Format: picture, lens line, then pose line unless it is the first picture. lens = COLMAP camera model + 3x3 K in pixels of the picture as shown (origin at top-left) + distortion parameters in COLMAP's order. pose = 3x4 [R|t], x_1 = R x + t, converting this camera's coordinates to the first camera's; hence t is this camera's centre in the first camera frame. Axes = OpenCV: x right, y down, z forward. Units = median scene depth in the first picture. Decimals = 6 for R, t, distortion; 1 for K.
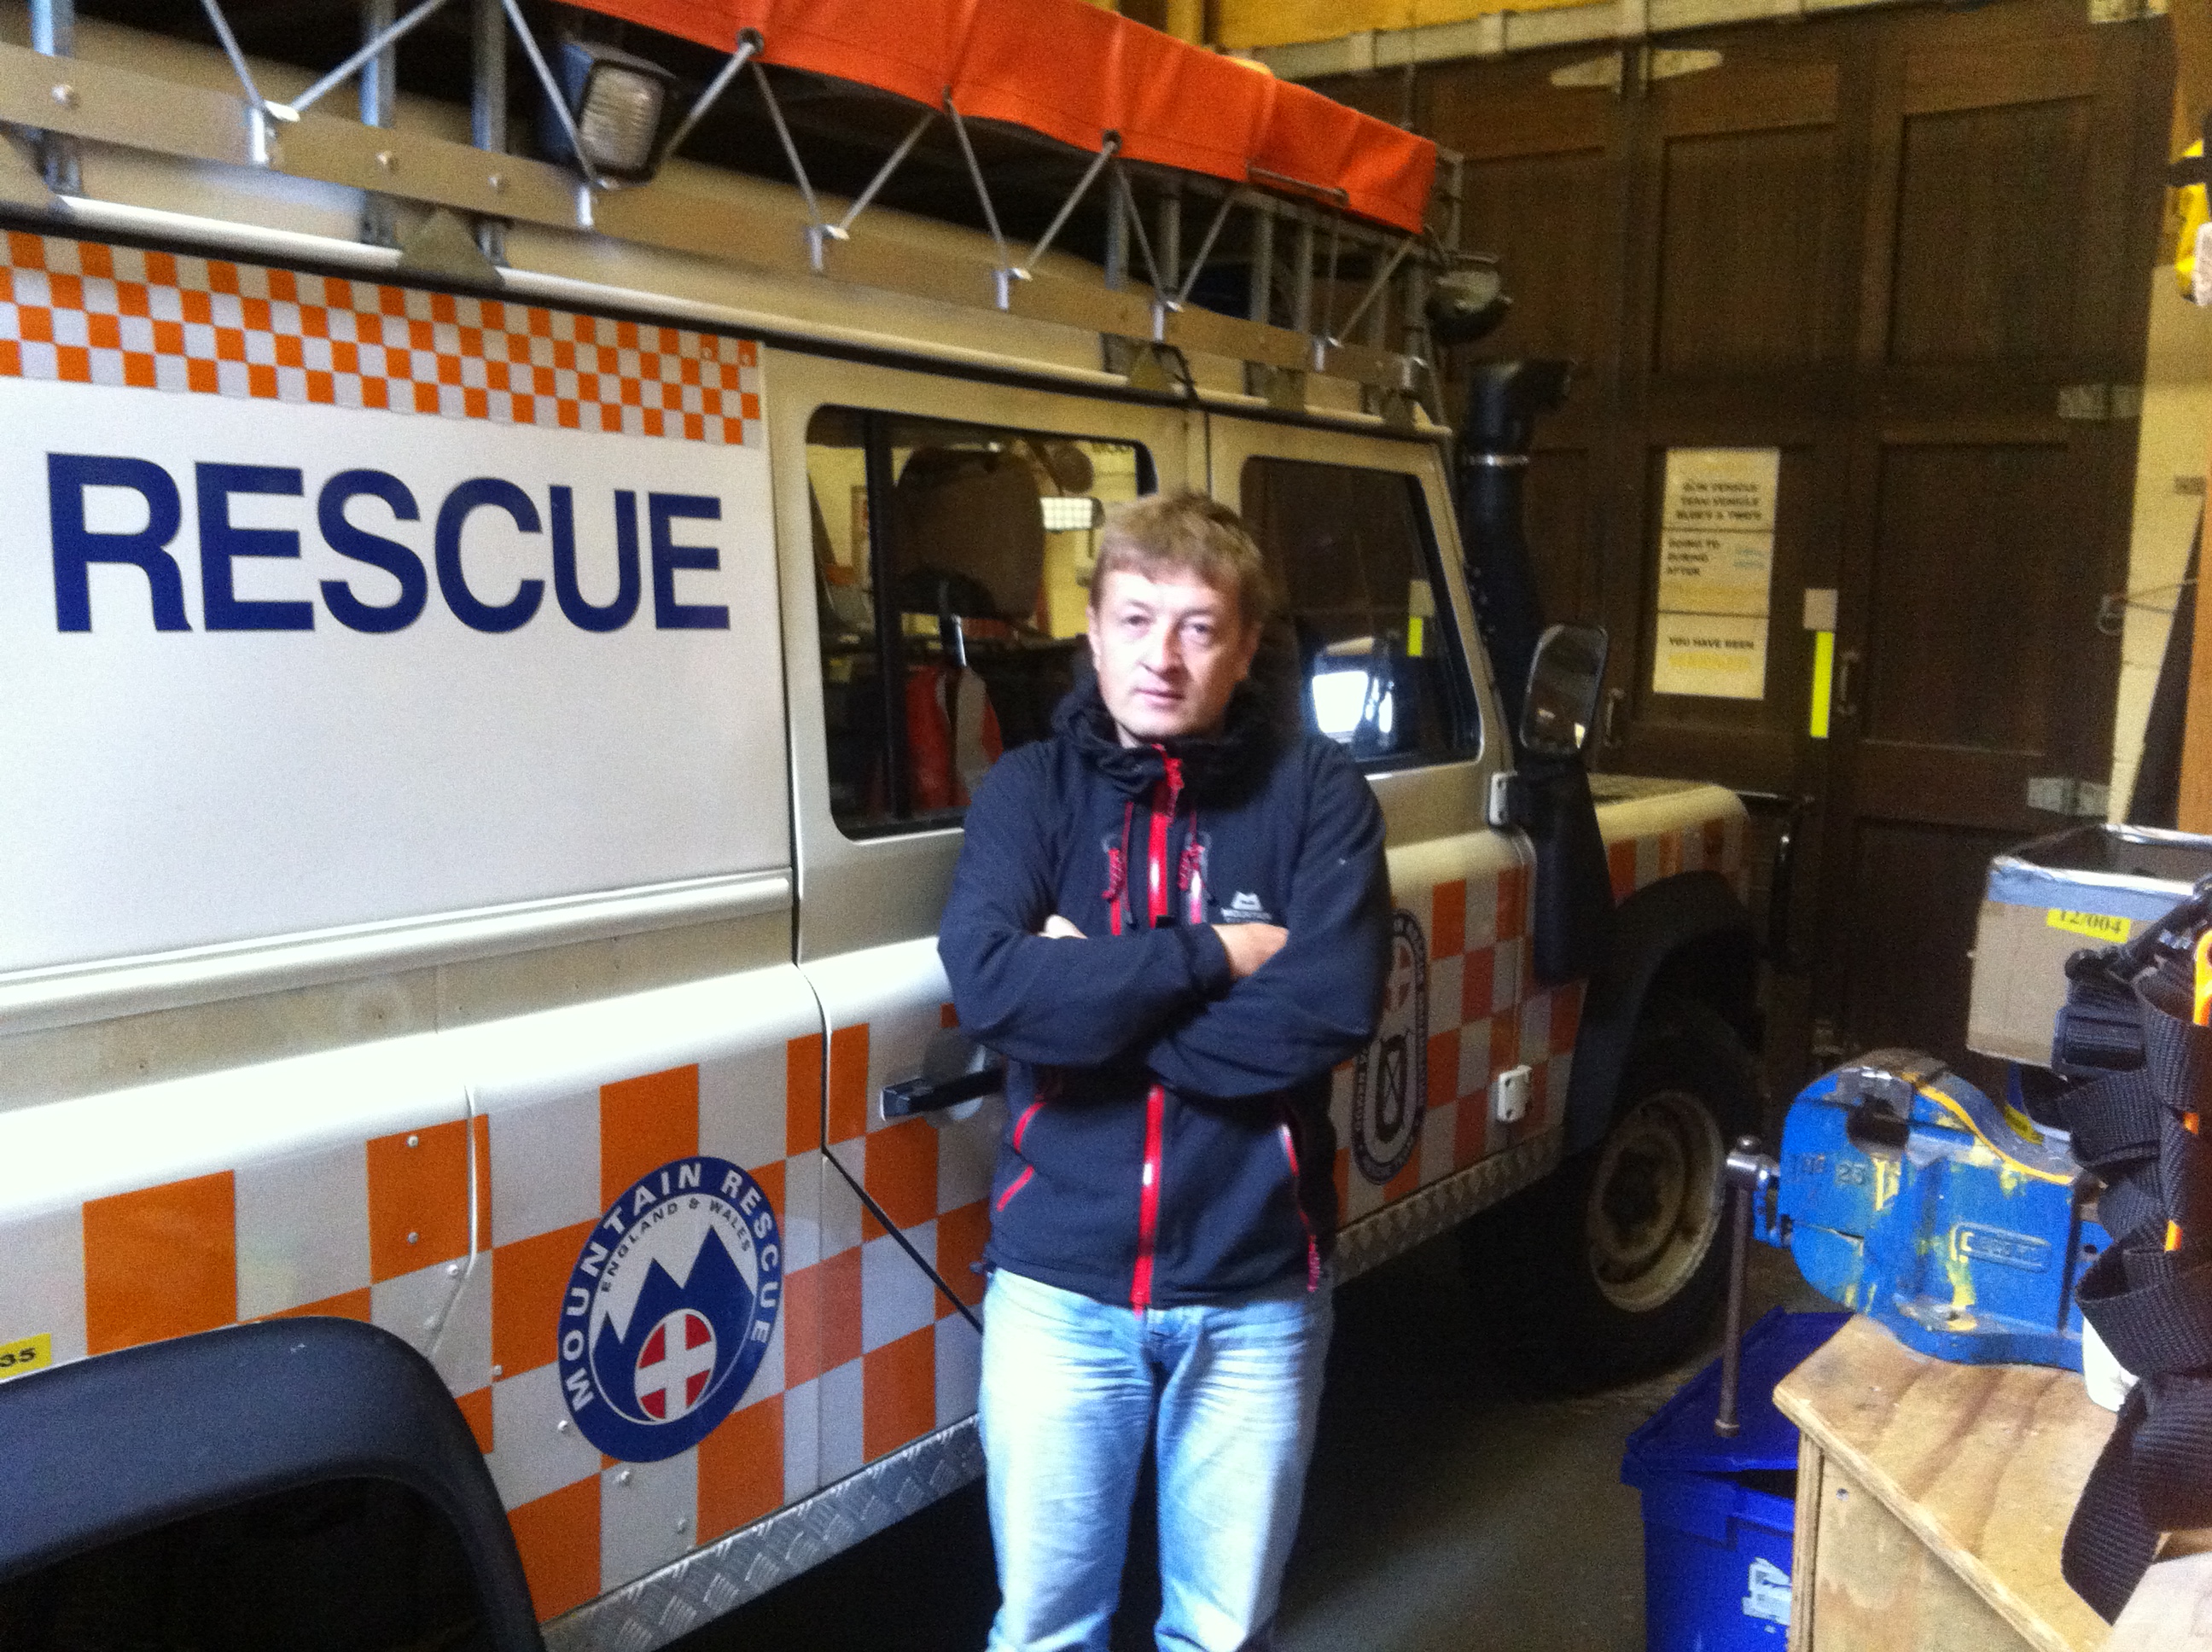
lens RADIAL K [[2068.4, 0, 1057.0], [0, 2068.4, 827.1], [0, 0, 1]] dist [0.099928, -0.305586]
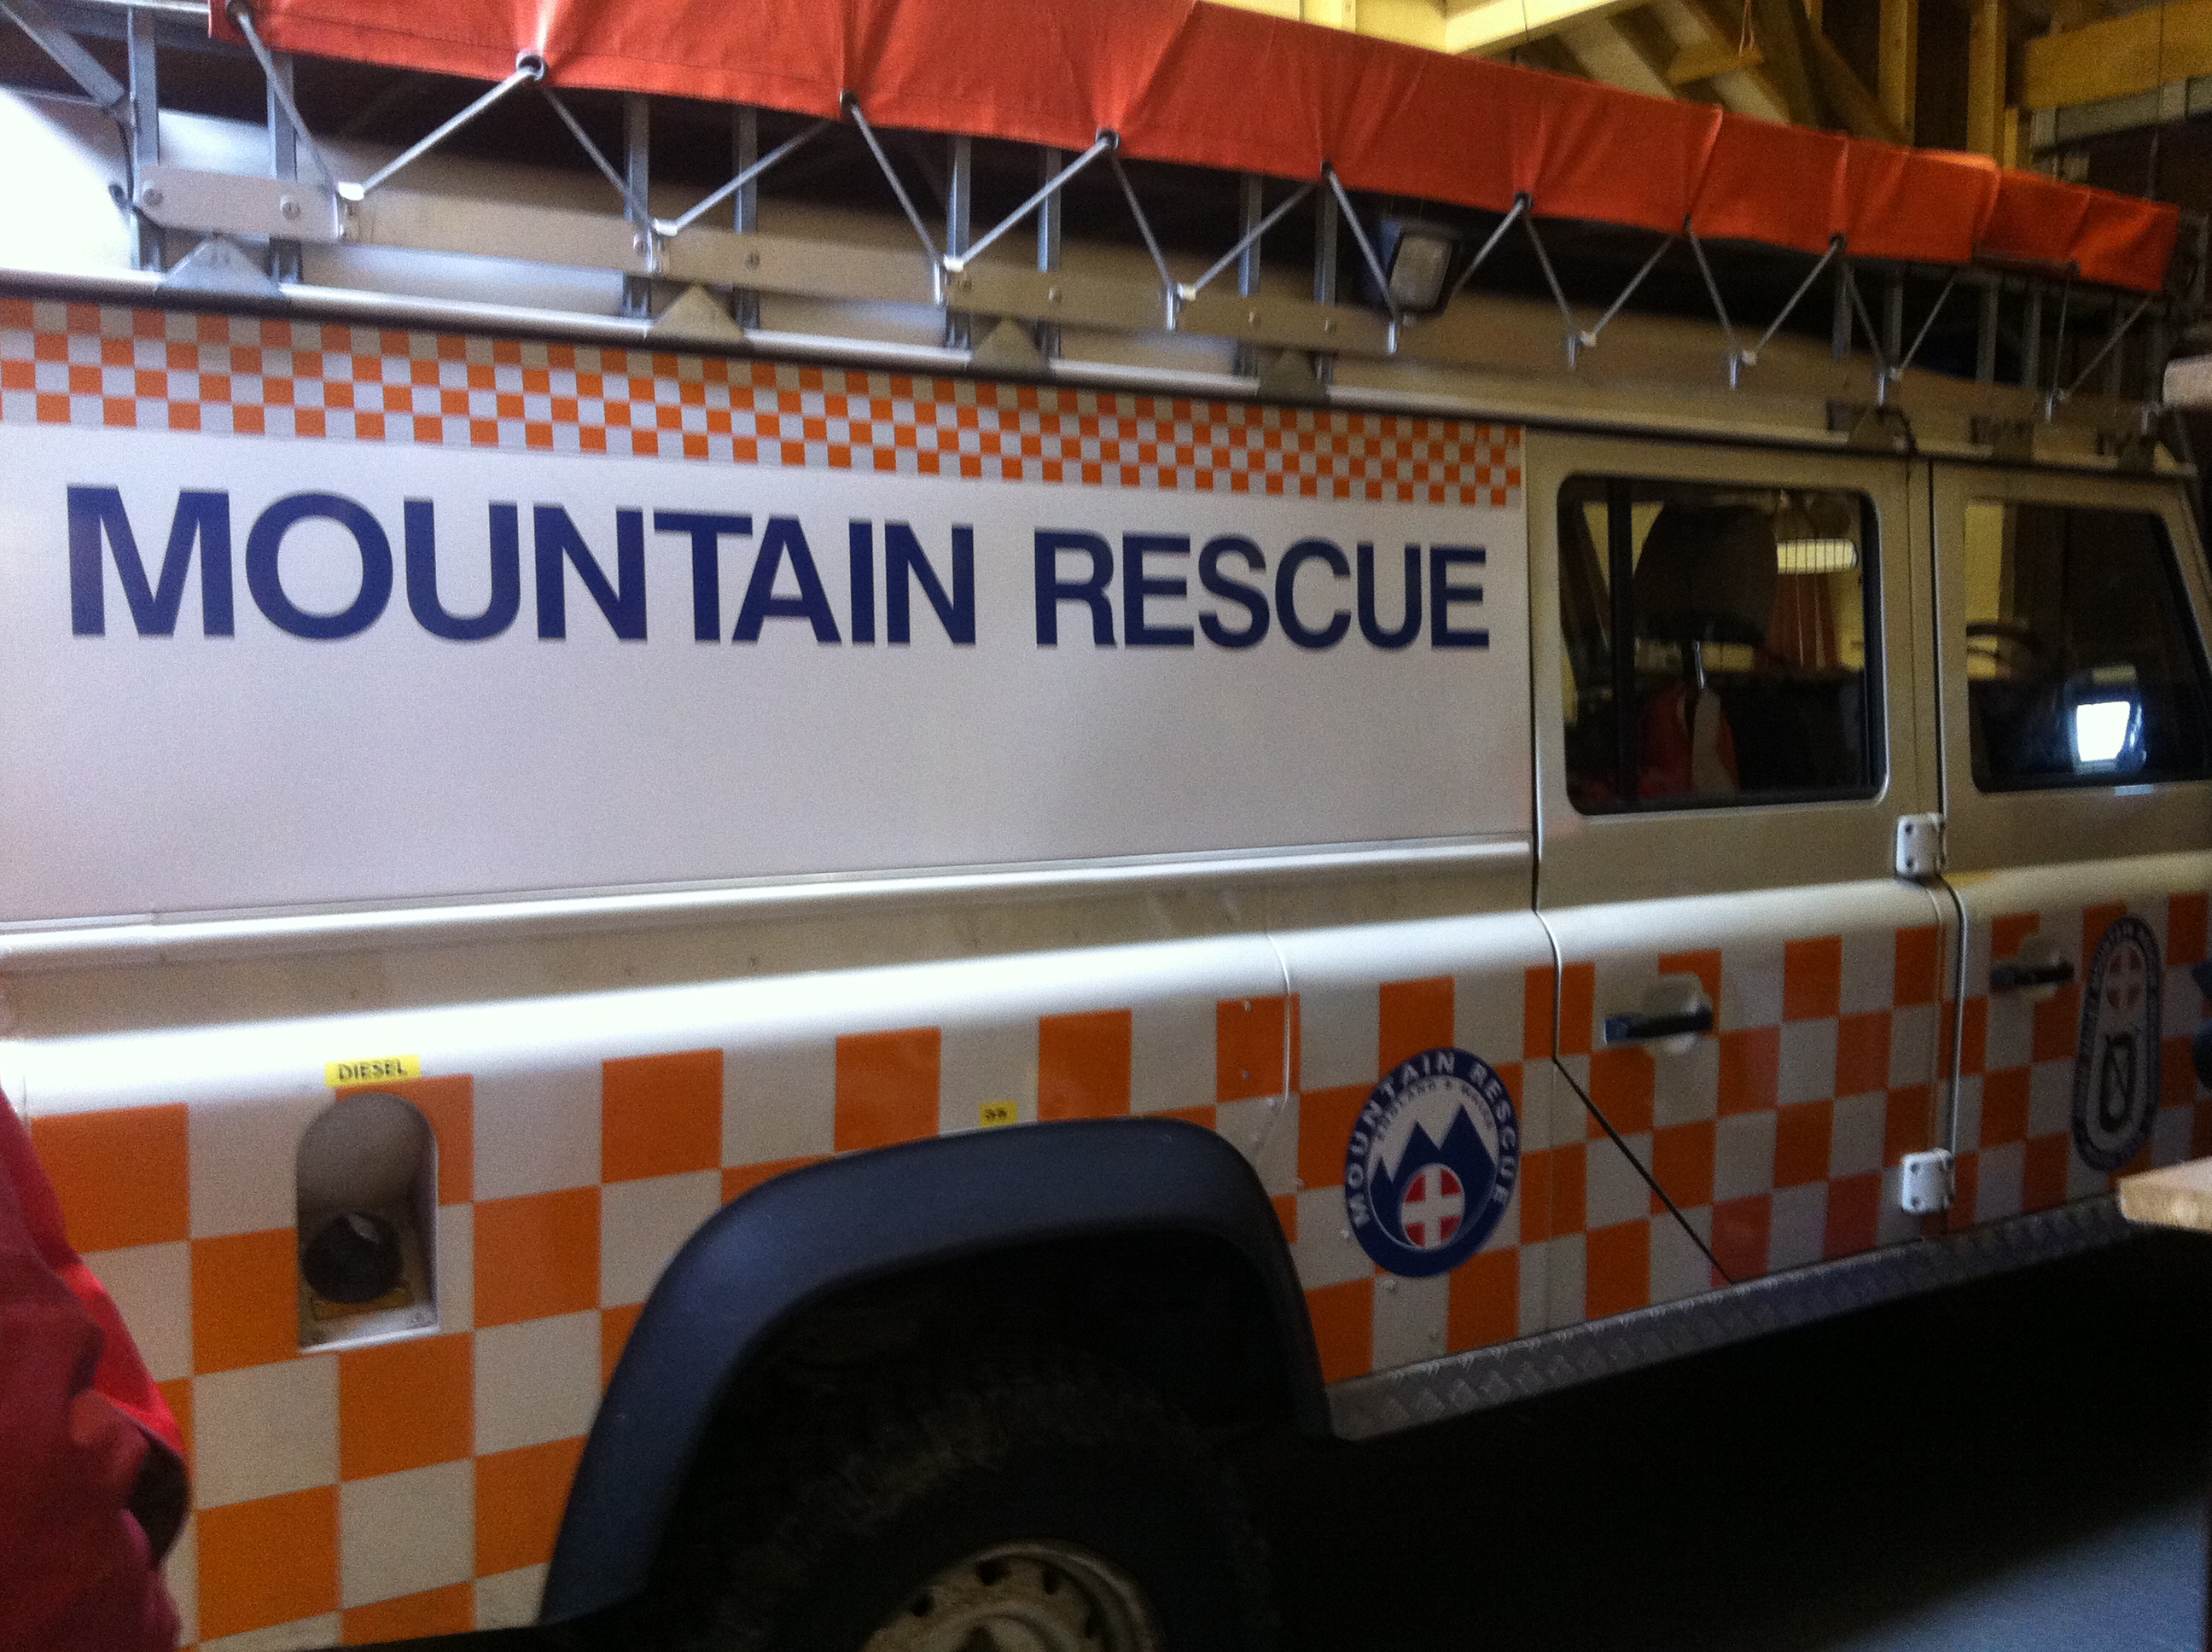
lens RADIAL K [[2007.2, 0, 1106.0], [0, 2007.2, 826.0], [0, 0, 1]] dist [0.101346, -0.259870]
pose [[0.931263, 0.026420, -0.363388, 0.083581], [-0.034801, 0.999257, -0.016536, 0.046922], [0.362681, 0.028045, 0.931491, -0.273440]]
